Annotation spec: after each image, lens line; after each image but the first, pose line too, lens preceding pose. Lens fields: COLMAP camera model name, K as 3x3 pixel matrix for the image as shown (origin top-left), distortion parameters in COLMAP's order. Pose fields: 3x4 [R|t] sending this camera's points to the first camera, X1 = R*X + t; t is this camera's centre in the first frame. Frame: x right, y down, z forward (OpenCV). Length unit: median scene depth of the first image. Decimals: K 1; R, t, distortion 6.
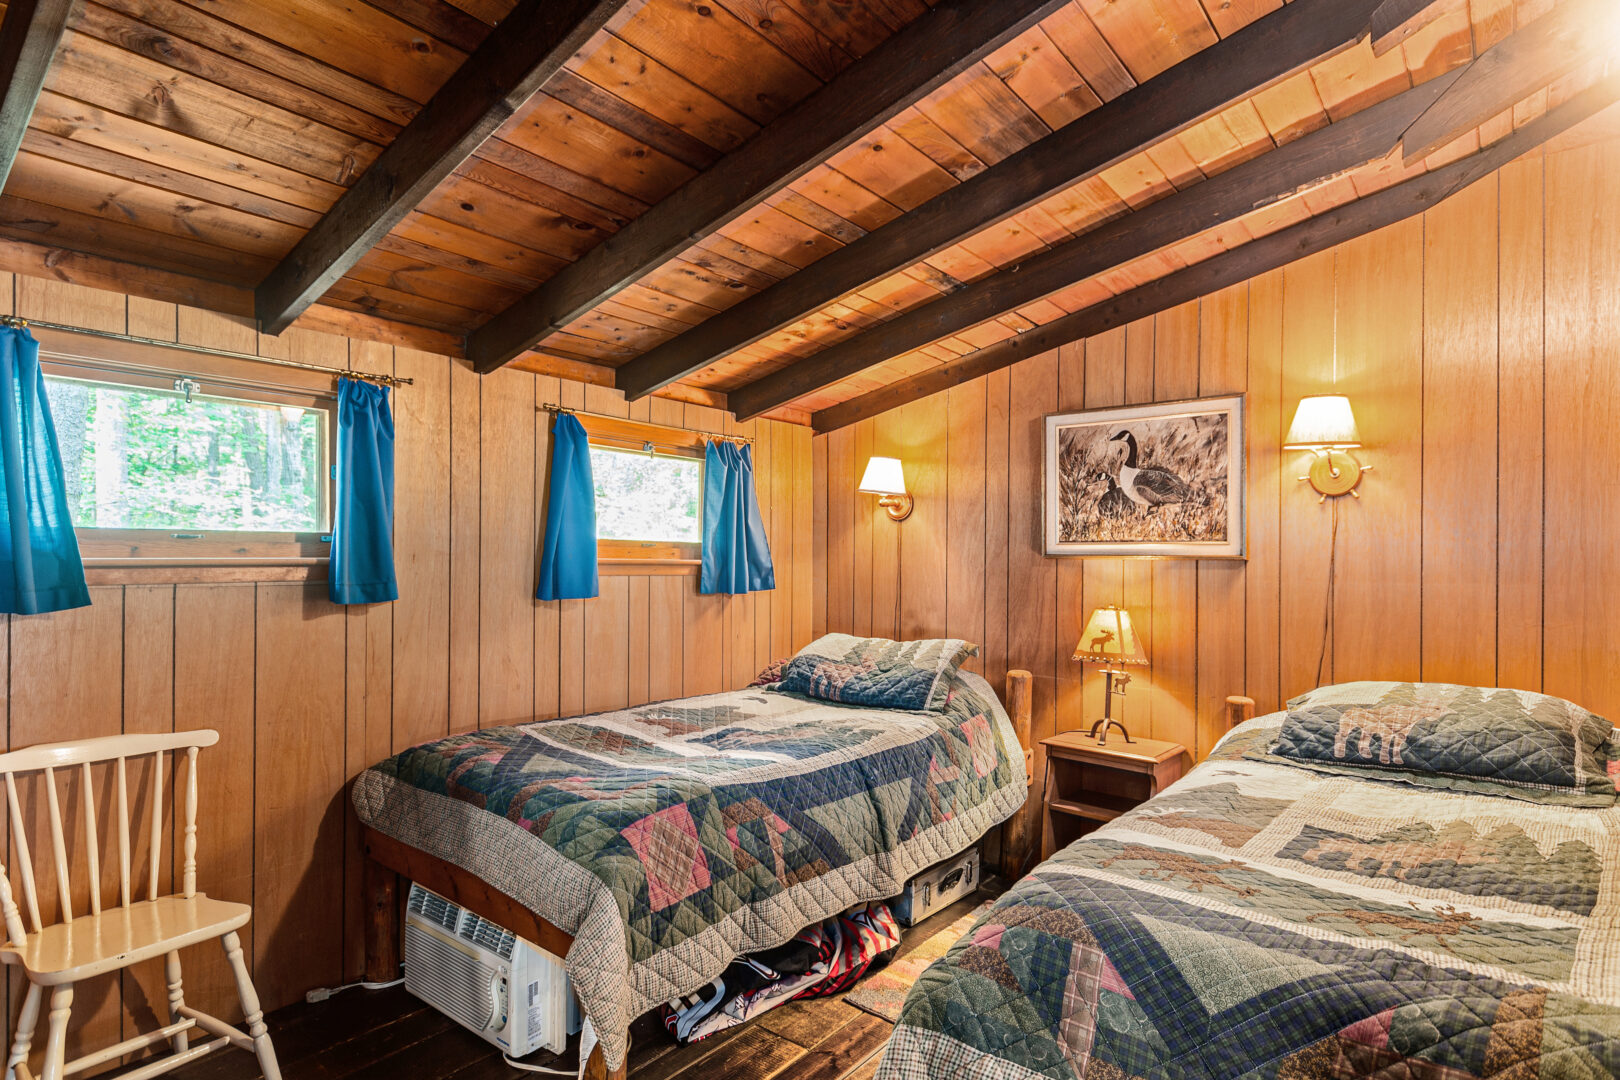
lens RADIAL K [[855.0, 0, 798.5], [0, 855.0, 542.6], [0, 0, 1]] dist [-0.003559, -0.002621]
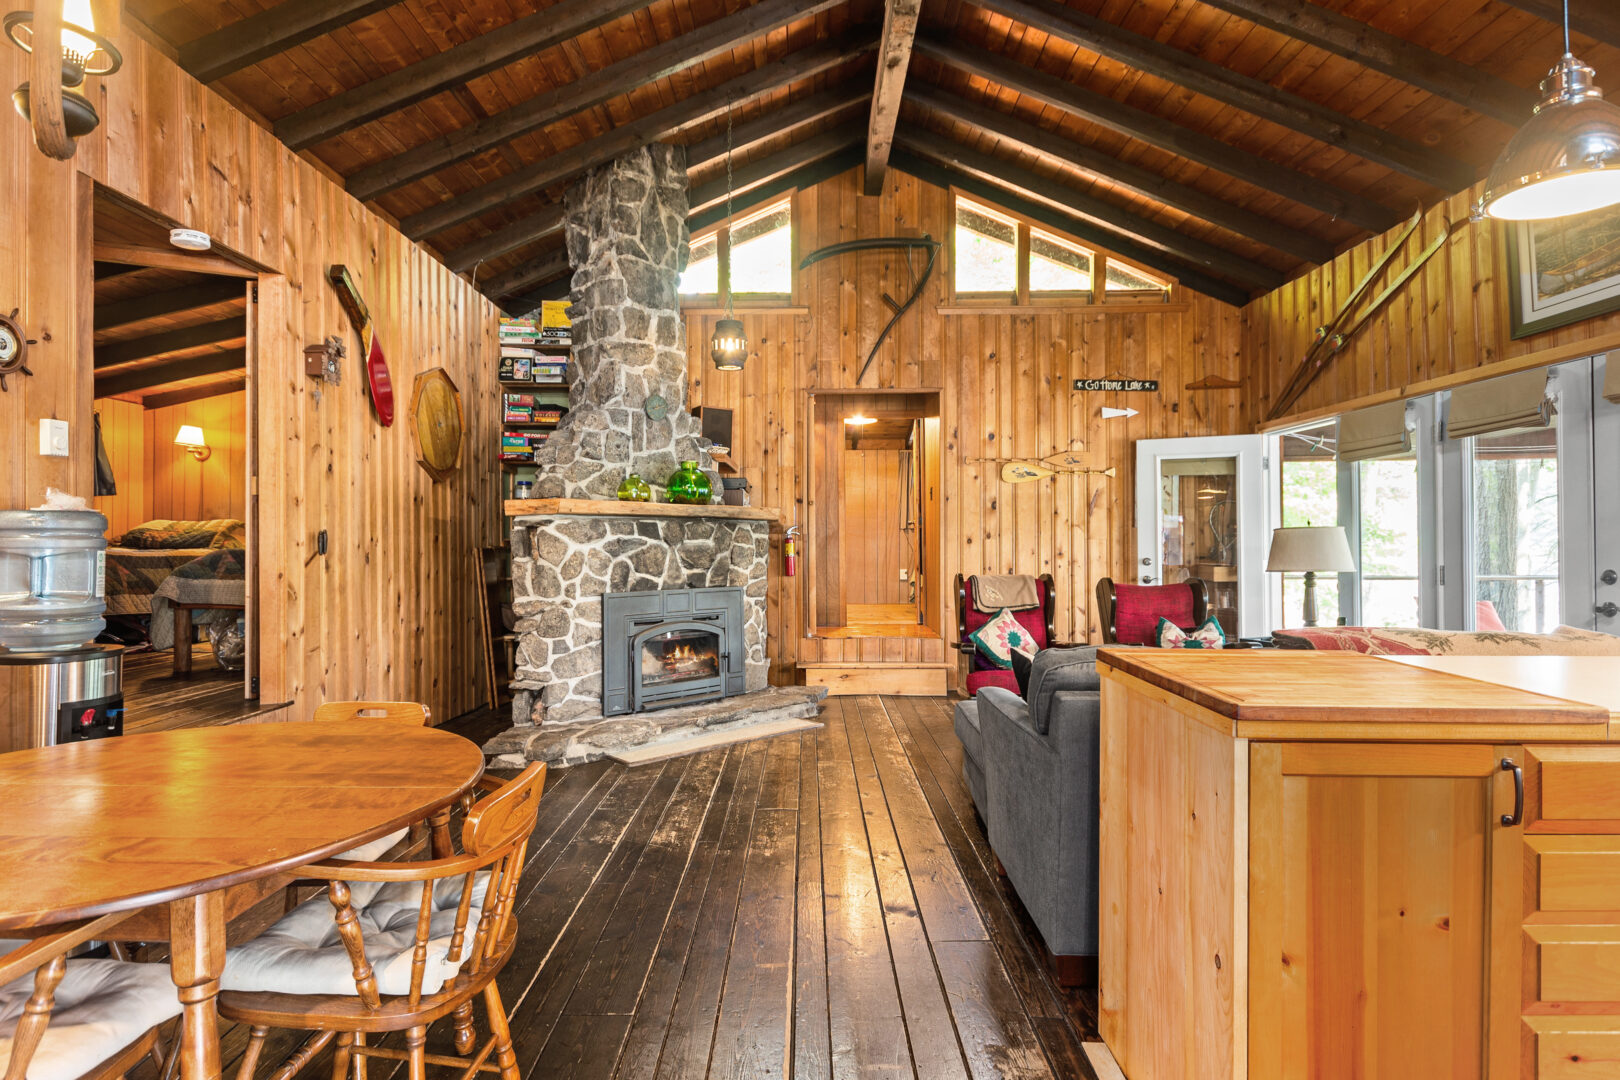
lens RADIAL K [[855.0, 0, 798.5], [0, 855.0, 542.6], [0, 0, 1]] dist [-0.003559, -0.002621]
pose [[0.785909, 0.001879, 0.618339, -0.009001], [-0.007963, 0.999943, 0.007084, 0.135181], [-0.618290, -0.010491, 0.785880, -1.325121]]
